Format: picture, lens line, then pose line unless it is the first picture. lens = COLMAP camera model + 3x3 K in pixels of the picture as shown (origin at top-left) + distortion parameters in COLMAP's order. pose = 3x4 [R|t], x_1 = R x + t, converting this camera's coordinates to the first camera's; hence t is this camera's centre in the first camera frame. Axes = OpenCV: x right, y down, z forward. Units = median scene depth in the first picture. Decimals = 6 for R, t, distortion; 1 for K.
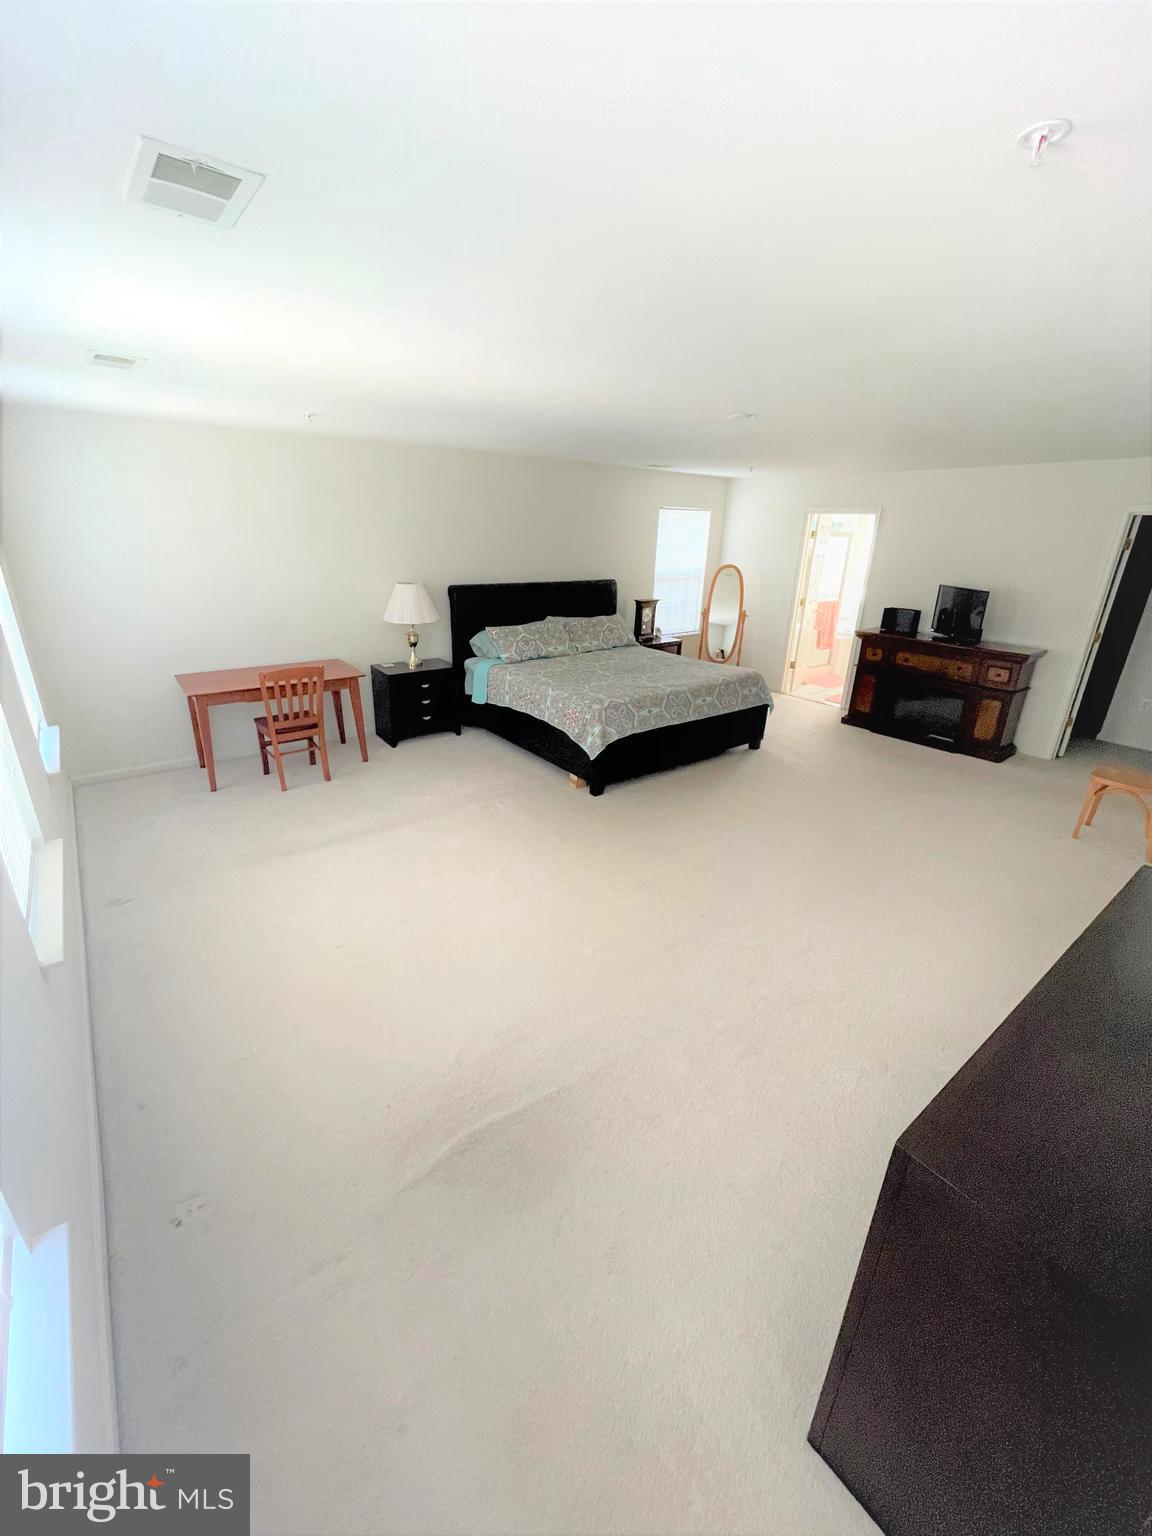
lens RADIAL K [[625.3, 0, 570.9], [0, 625.3, 767.4], [0, 0, 1]] dist [-0.005881, 0.003137]
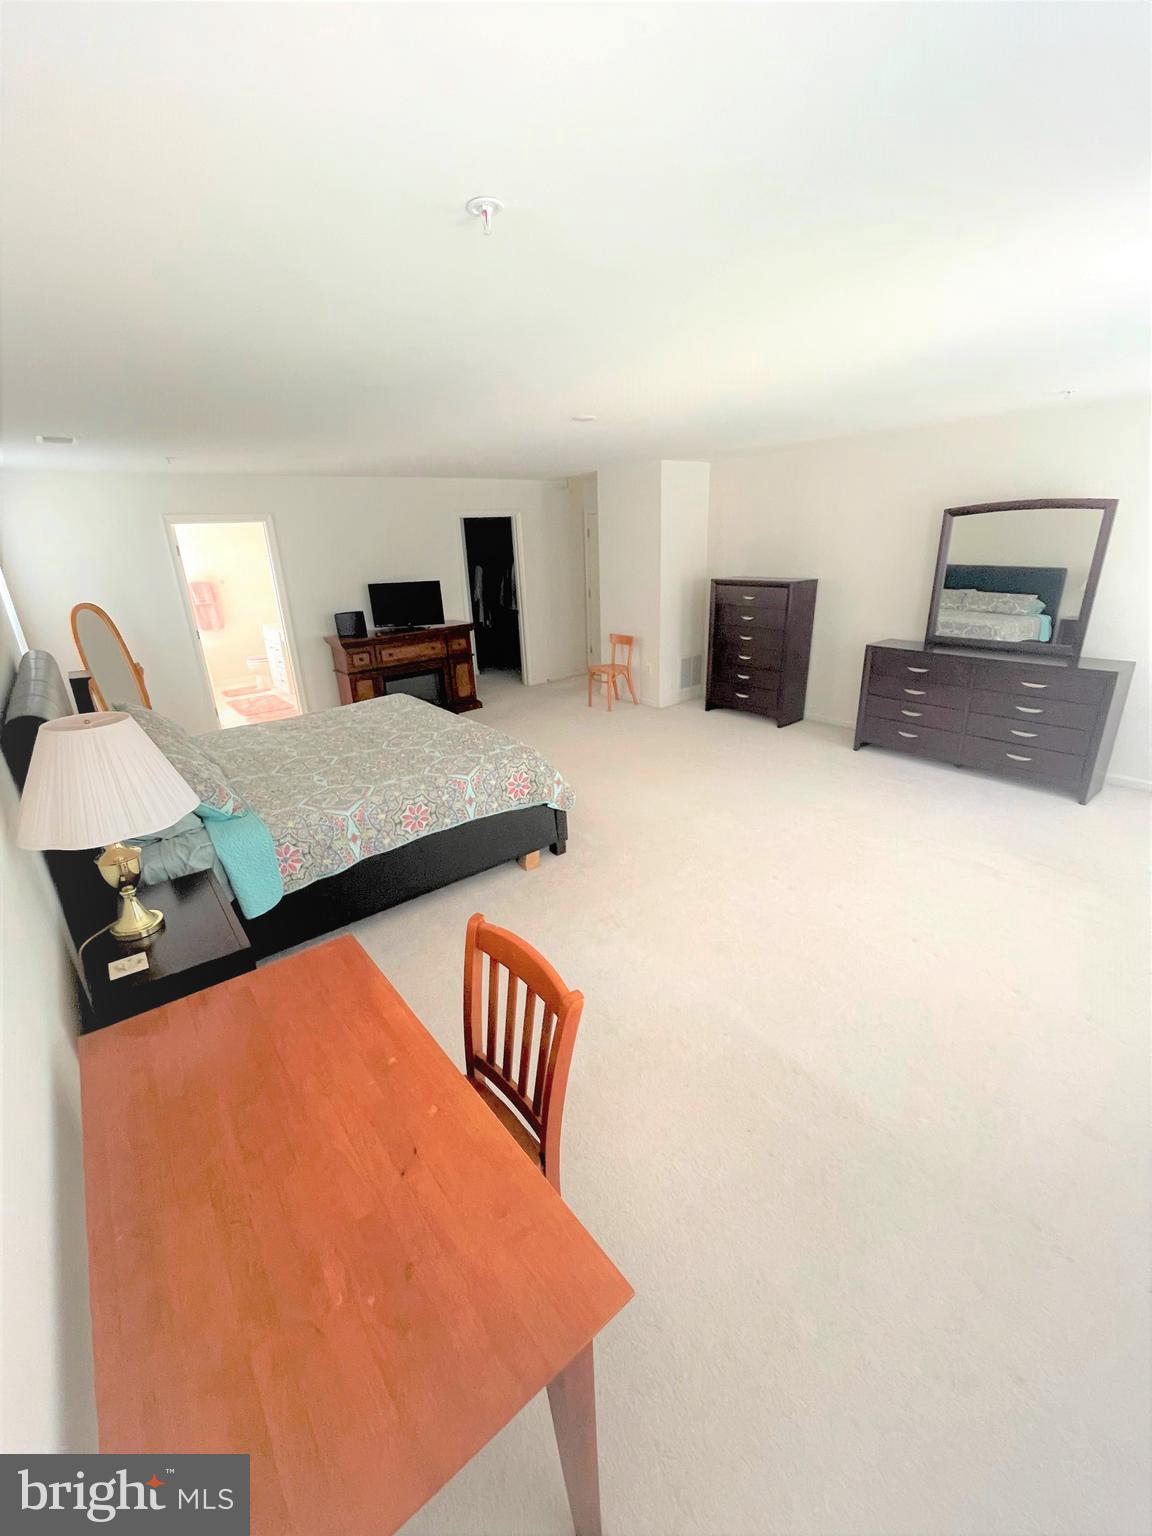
lens RADIAL K [[625.3, 0, 570.9], [0, 625.3, 767.4], [0, 0, 1]] dist [-0.005881, 0.003137]
pose [[-0.011110, -0.371441, 0.928390, -0.570104], [0.396004, 0.850901, 0.345178, -0.275641], [-0.918181, 0.371481, 0.137638, 0.692597]]
